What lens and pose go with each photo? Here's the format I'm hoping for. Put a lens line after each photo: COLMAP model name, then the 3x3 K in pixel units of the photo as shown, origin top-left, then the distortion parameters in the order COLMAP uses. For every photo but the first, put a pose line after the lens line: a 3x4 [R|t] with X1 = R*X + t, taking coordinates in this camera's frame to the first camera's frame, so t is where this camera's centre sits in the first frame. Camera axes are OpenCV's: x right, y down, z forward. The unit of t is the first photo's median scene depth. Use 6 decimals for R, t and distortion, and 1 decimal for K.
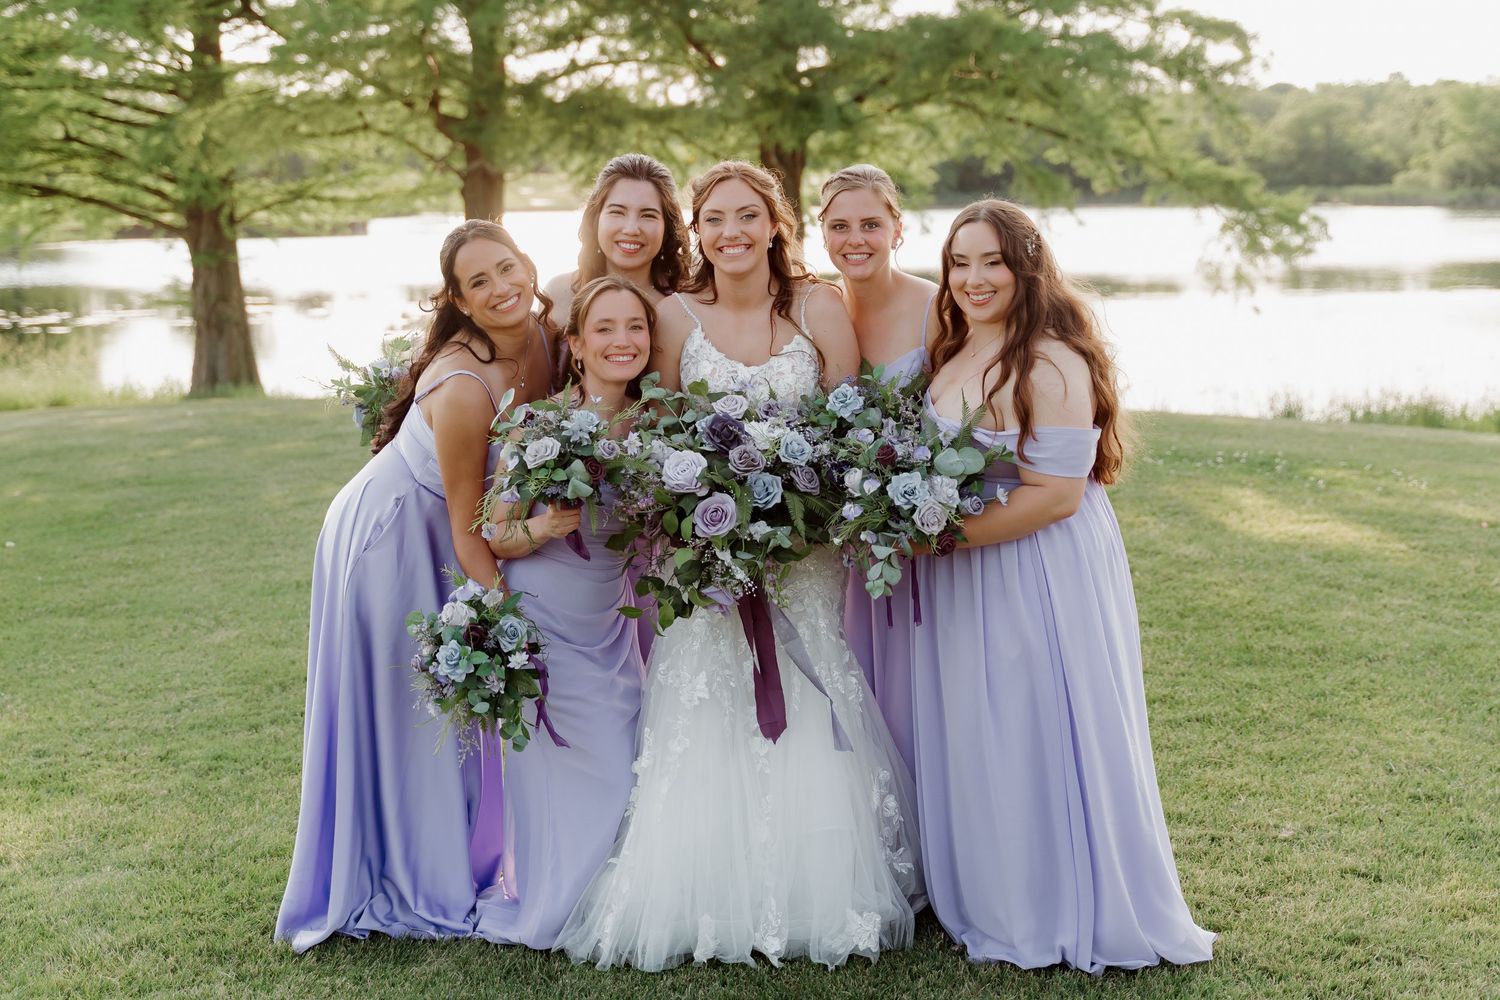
lens RADIAL K [[2045.7, 0, 750.0], [0, 2045.7, 498.3], [0, 0, 1]] dist [-0.020922, 0.000000]
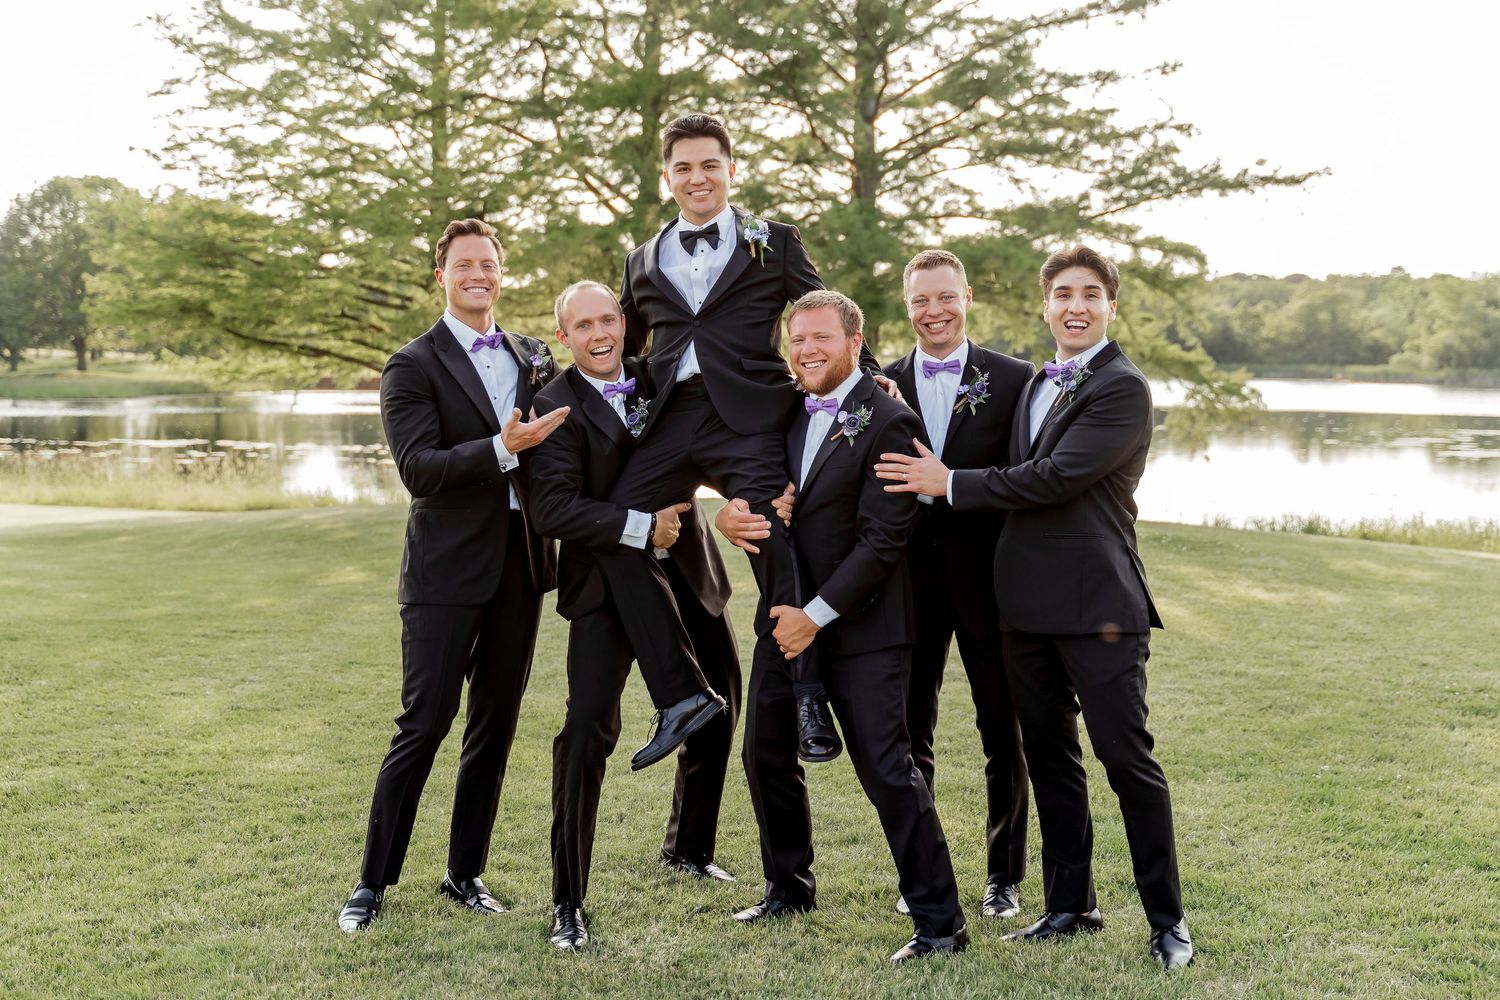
lens RADIAL K [[1902.3, 0, 750.8], [0, 1902.3, 500.7], [0, 0, 1]] dist [-0.007691, 0.000000]
pose [[0.999107, 0.022005, -0.036058, -0.007391], [-0.024615, 0.996982, -0.073631, 0.031869], [0.034329, 0.074453, 0.996633, -0.228227]]
